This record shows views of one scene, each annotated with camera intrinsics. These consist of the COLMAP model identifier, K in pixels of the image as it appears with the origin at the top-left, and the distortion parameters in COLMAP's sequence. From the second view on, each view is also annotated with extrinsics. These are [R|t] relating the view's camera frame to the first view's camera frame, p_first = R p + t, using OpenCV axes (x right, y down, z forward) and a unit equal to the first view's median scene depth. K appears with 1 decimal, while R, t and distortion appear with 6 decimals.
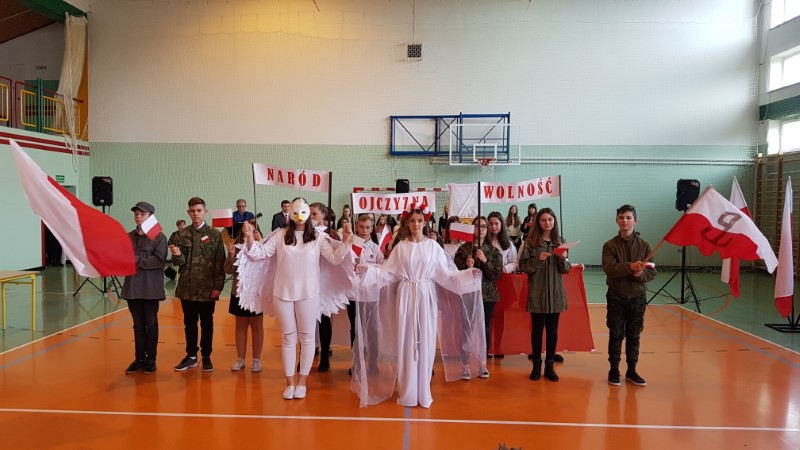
lens RADIAL K [[634.3, 0, 387.3], [0, 634.3, 223.9], [0, 0, 1]] dist [0.026191, -0.002550]
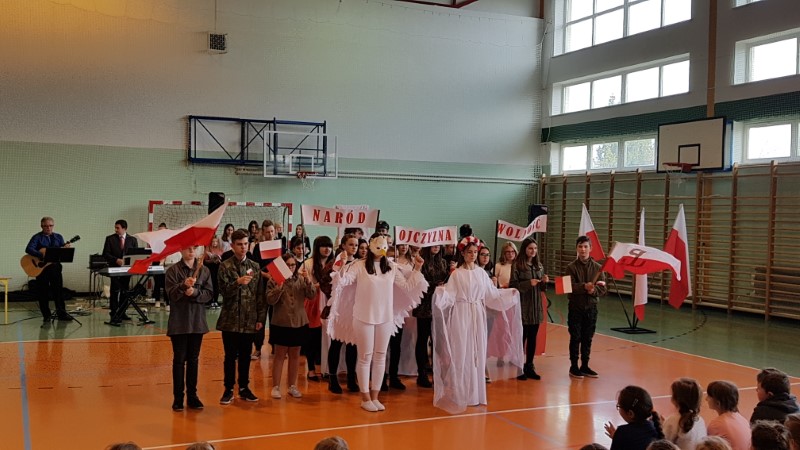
lens RADIAL K [[824.5, 0, 390.0], [0, 824.5, 229.8], [0, 0, 1]] dist [0.180950, -0.476257]
pose [[0.892562, -0.003169, 0.450913, -0.265897], [0.005220, 0.999981, -0.003304, -0.014120], [-0.450894, 0.005302, 0.892562, -0.110770]]
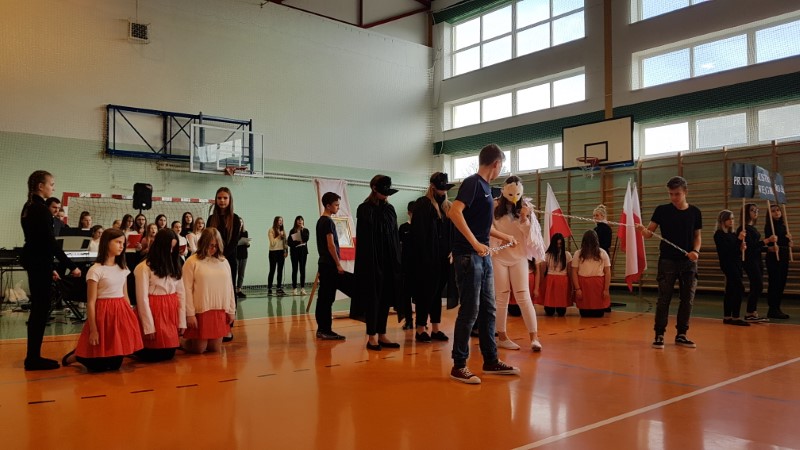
lens RADIAL K [[621.7, 0, 395.1], [0, 621.7, 232.5], [0, 0, 1]] dist [0.098124, -0.210493]
pose [[0.740333, 0.006785, 0.672206, -0.262925], [0.031733, 0.998482, -0.045027, 0.035347], [-0.671491, 0.054666, 0.738994, 0.199491]]
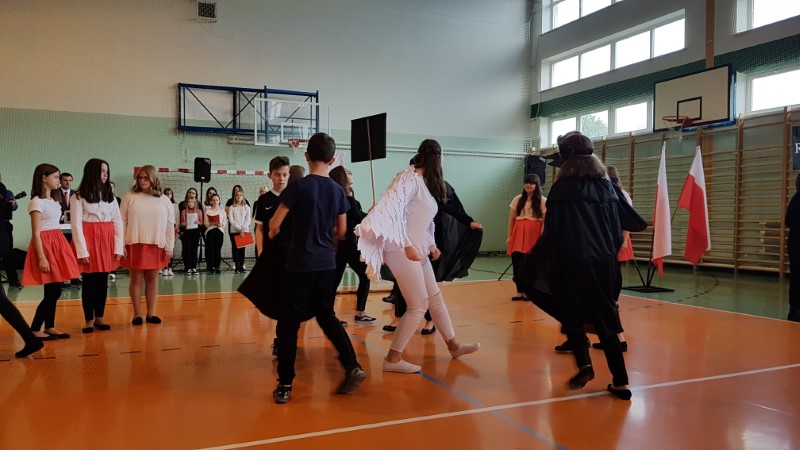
lens RADIAL K [[633.8, 0, 400.0], [0, 633.8, 227.4], [0, 0, 1]] dist [0.103958, -0.189326]
pose [[0.896118, -0.013261, 0.443618, -0.114774], [0.018750, 0.999792, -0.007990, 0.032416], [-0.443420, 0.015478, 0.896180, 0.120502]]
